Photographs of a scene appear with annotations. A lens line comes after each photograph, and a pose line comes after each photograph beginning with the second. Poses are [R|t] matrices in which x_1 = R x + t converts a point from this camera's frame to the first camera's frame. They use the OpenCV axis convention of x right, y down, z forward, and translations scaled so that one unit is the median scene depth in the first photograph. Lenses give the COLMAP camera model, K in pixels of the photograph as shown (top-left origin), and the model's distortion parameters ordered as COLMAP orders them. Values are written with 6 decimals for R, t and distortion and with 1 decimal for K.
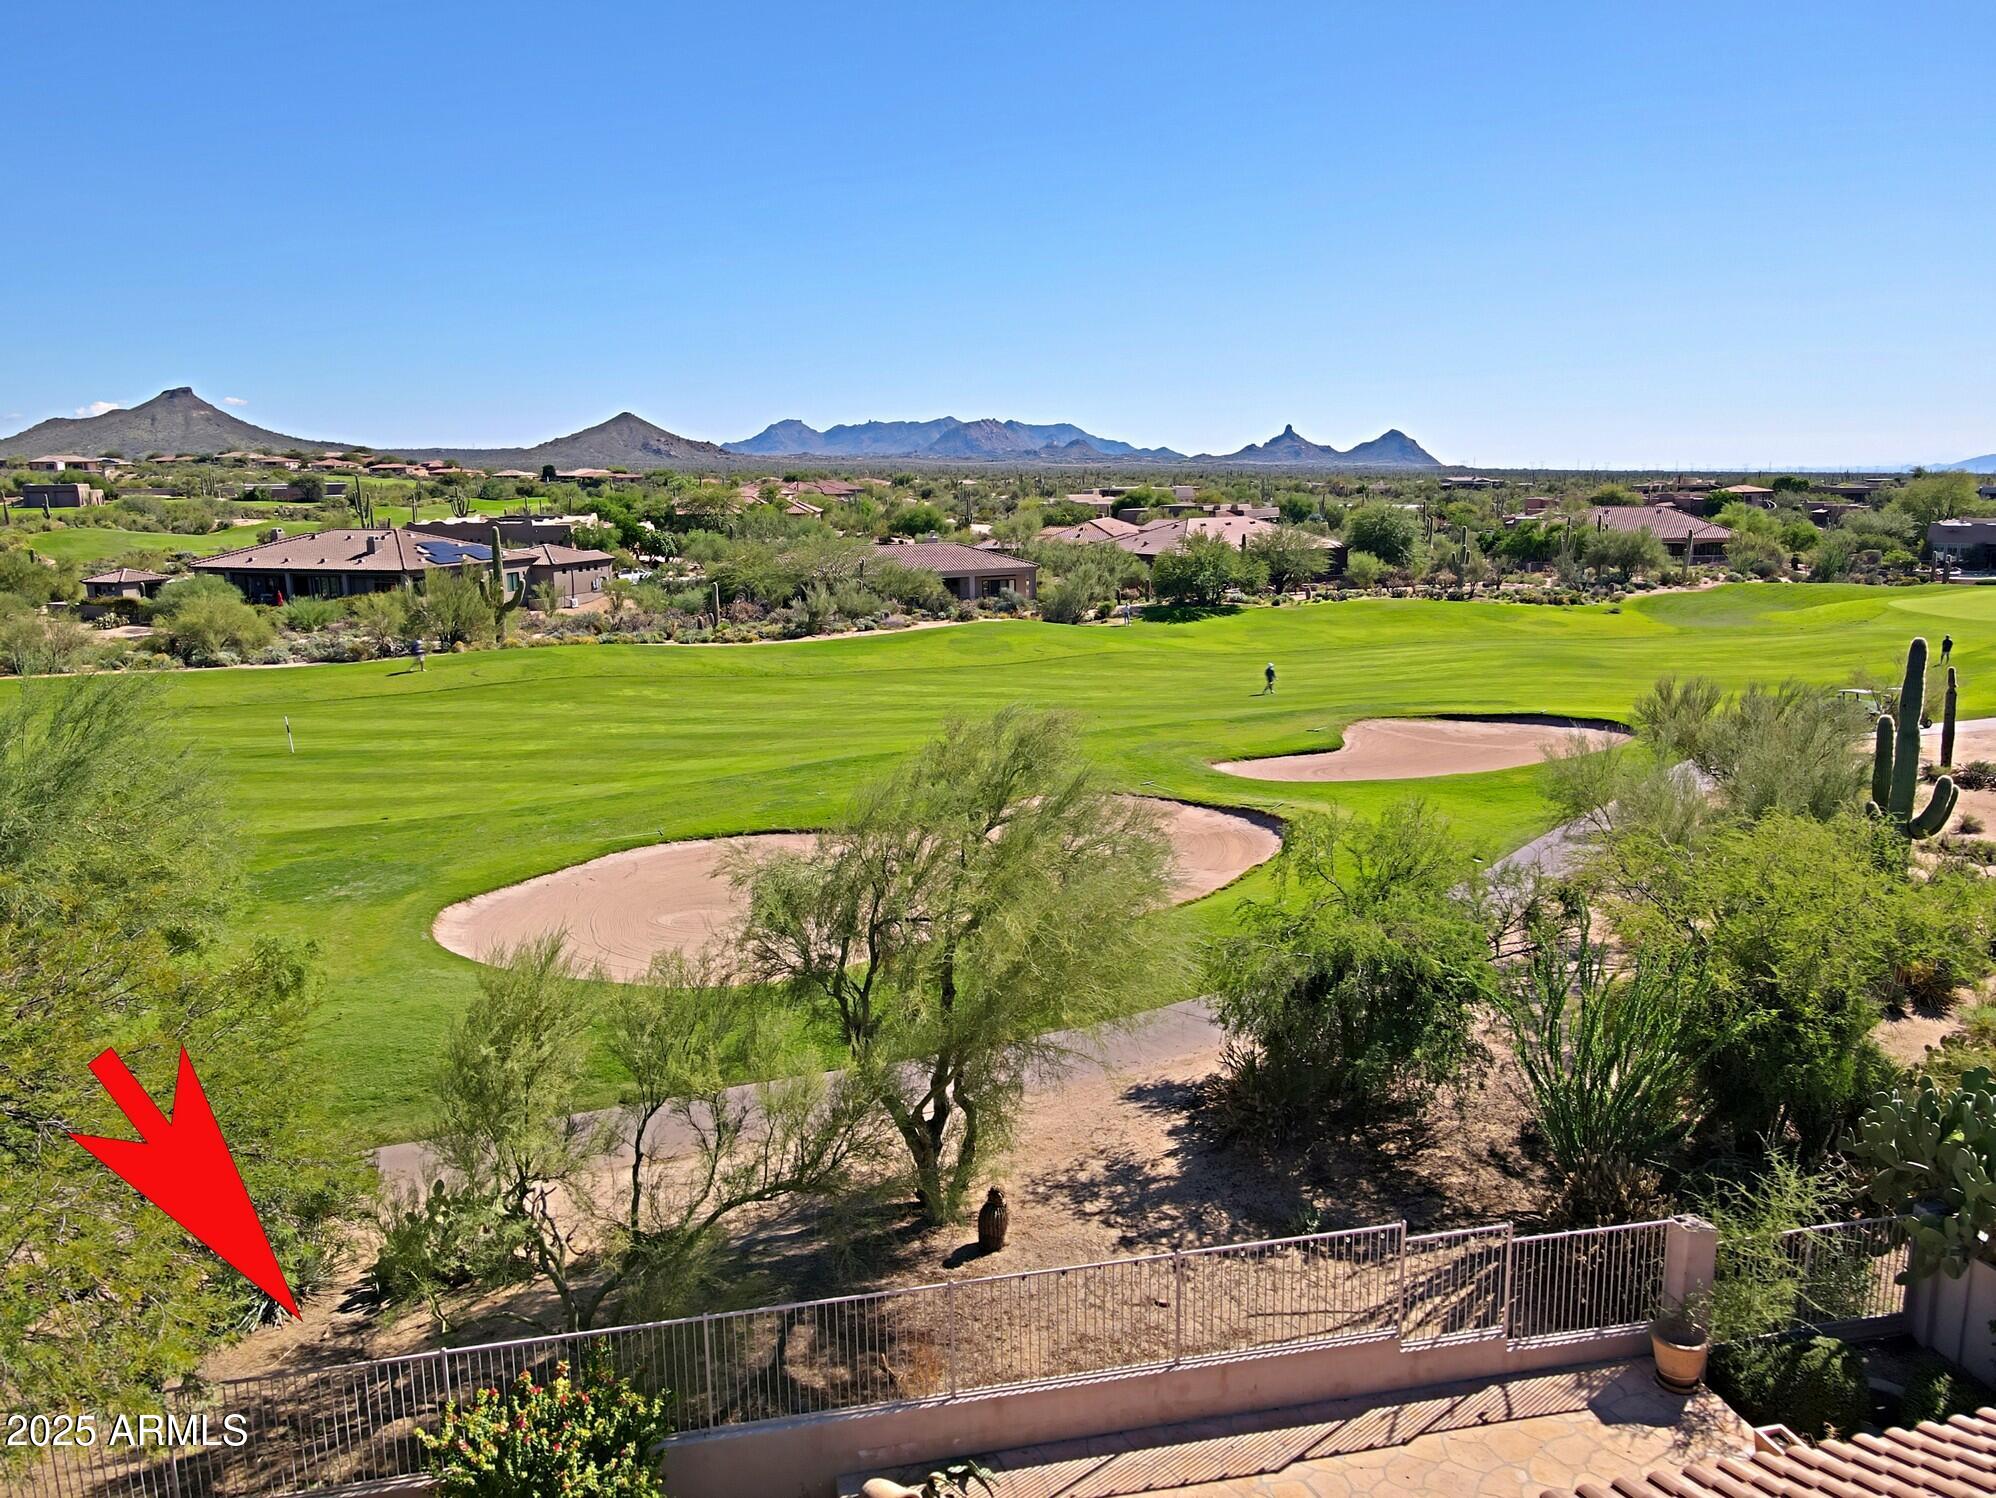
lens RADIAL K [[1473.3, 0, 998.0], [0, 1473.3, 749.0], [0, 0, 1]] dist [-0.003966, 0.061558]
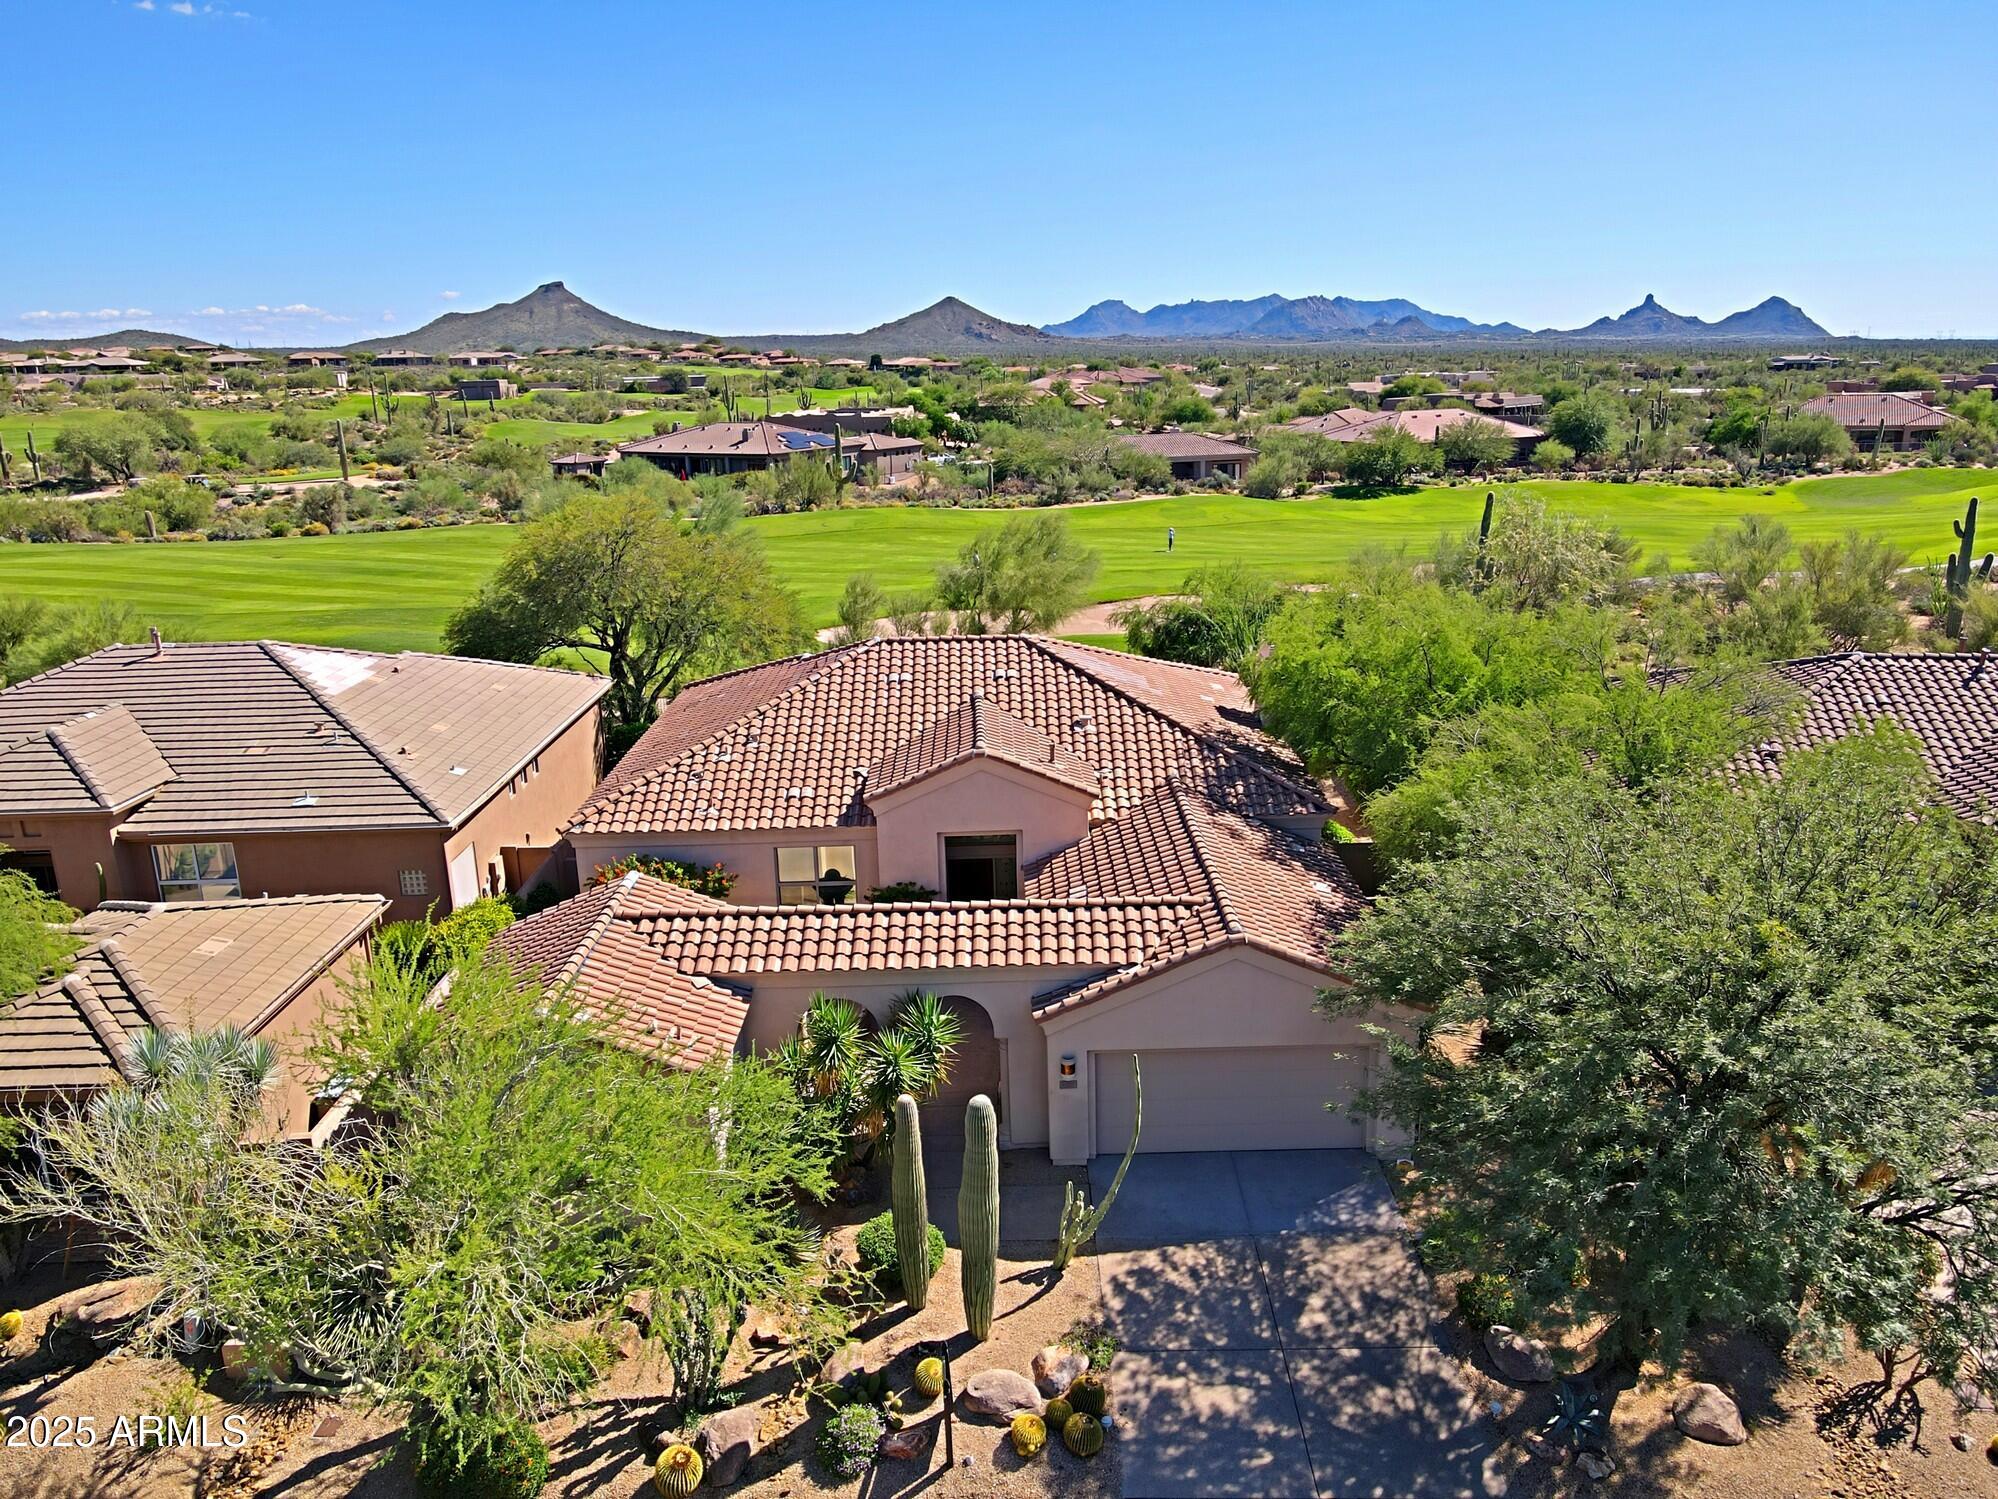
lens RADIAL K [[1478.4, 0, 999.0], [0, 1478.4, 749.5], [0, 0, 1]] dist [-0.015036, 0.091789]
pose [[0.977786, 0.044932, -0.204735, 0.066215], [-0.029153, 0.996413, 0.079446, 0.025267], [0.207571, -0.071713, 0.975588, -0.215433]]
